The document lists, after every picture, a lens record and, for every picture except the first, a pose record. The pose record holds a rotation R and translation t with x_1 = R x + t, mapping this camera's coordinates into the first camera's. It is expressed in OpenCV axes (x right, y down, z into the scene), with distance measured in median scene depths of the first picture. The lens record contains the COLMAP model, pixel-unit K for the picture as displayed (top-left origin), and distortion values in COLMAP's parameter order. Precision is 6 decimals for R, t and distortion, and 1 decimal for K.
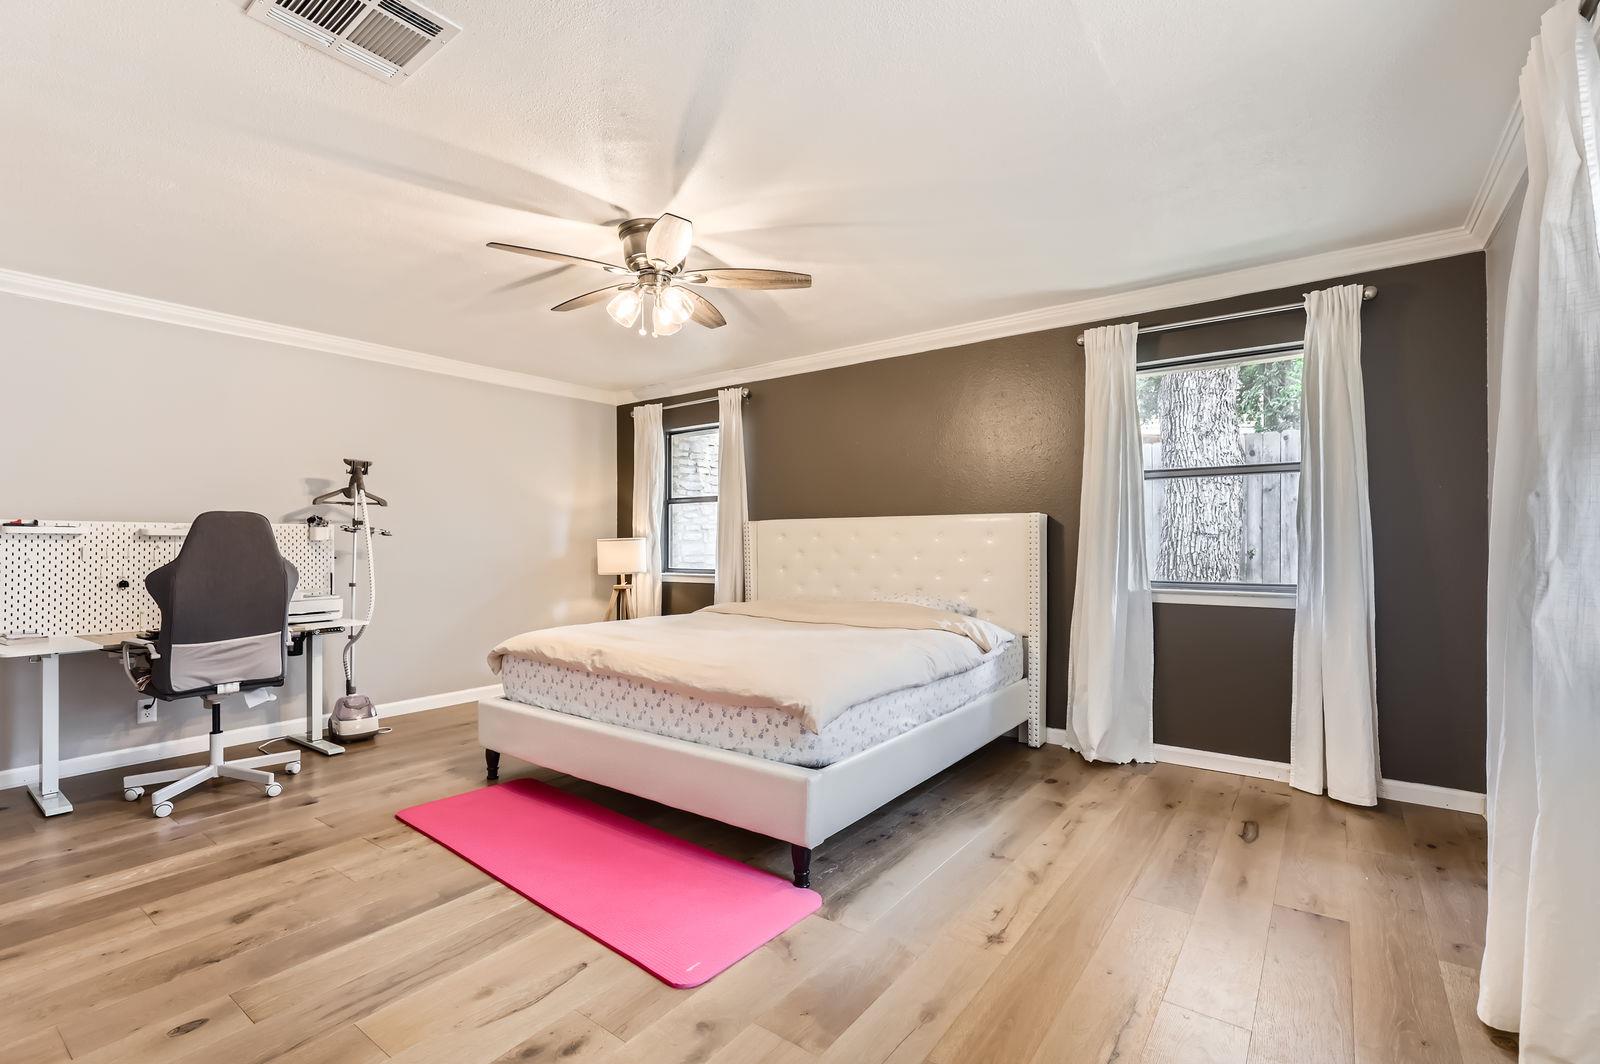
lens RADIAL K [[718.0, 0, 793.7], [0, 718.0, 536.5], [0, 0, 1]] dist [0.005673, -0.002393]
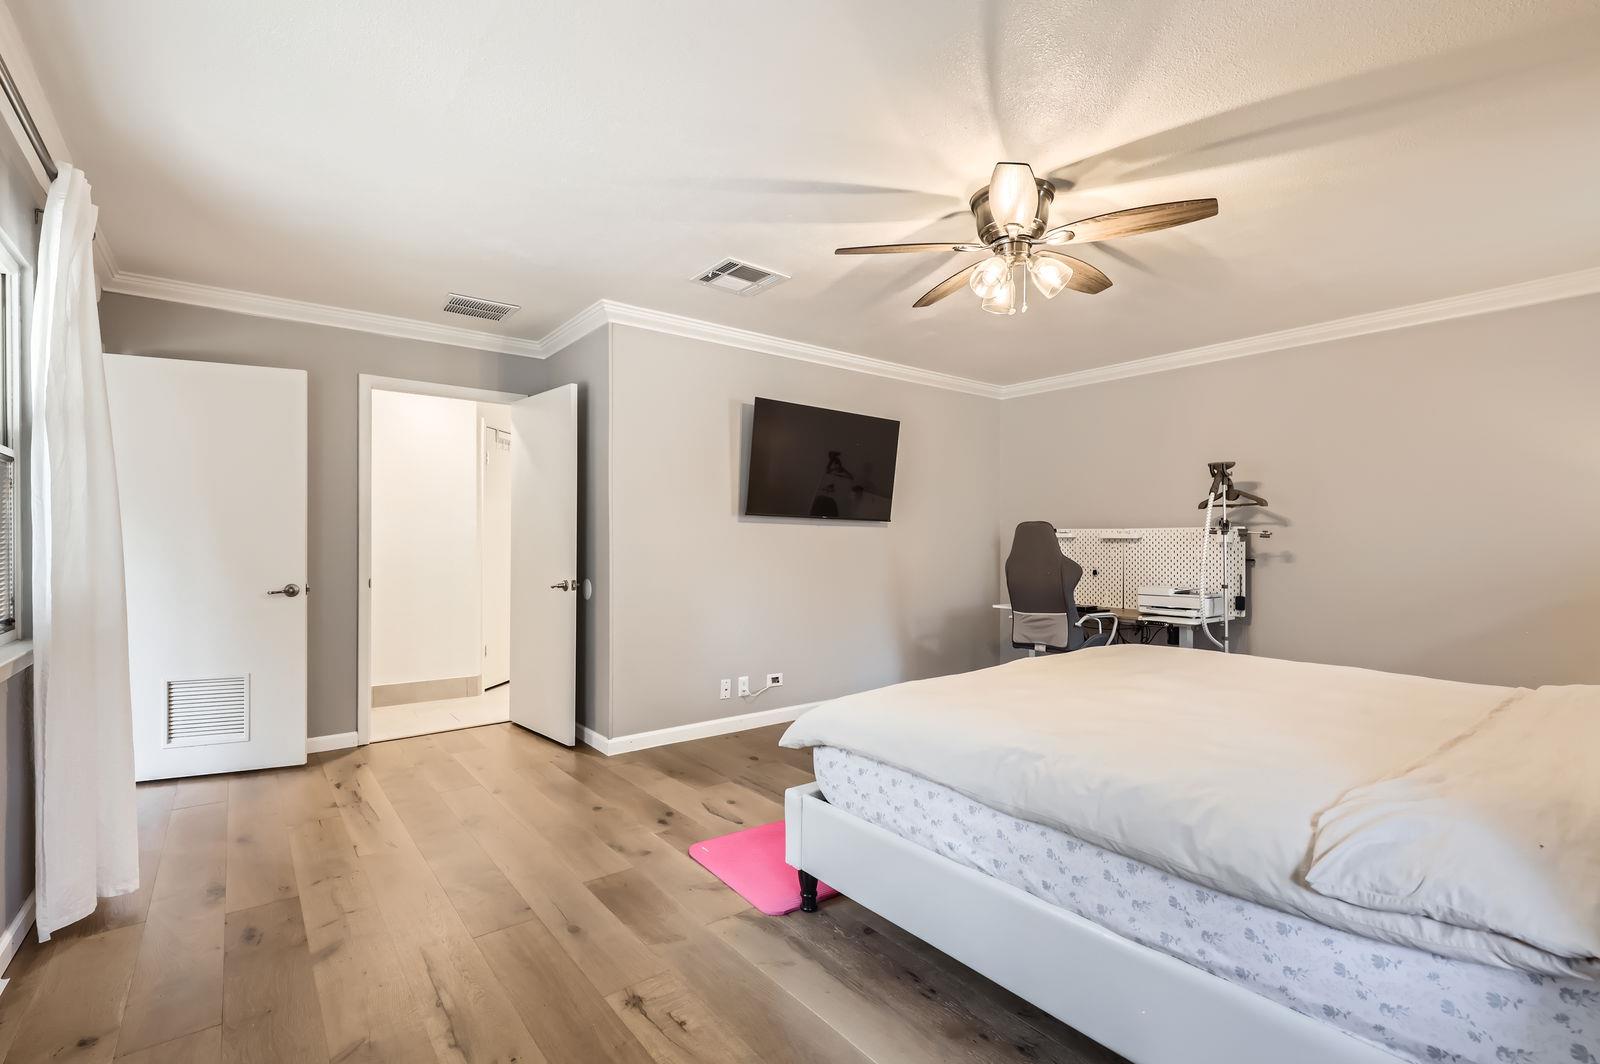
lens RADIAL K [[718.0, 0, 792.3], [0, 718.0, 540.7], [0, 0, 1]] dist [0.005673, -0.002393]
pose [[-0.261966, 0.001708, -0.965076, 0.837901], [0.004064, 0.999992, 0.000667, -0.000095], [0.965069, -0.003747, -0.261971, 1.105348]]
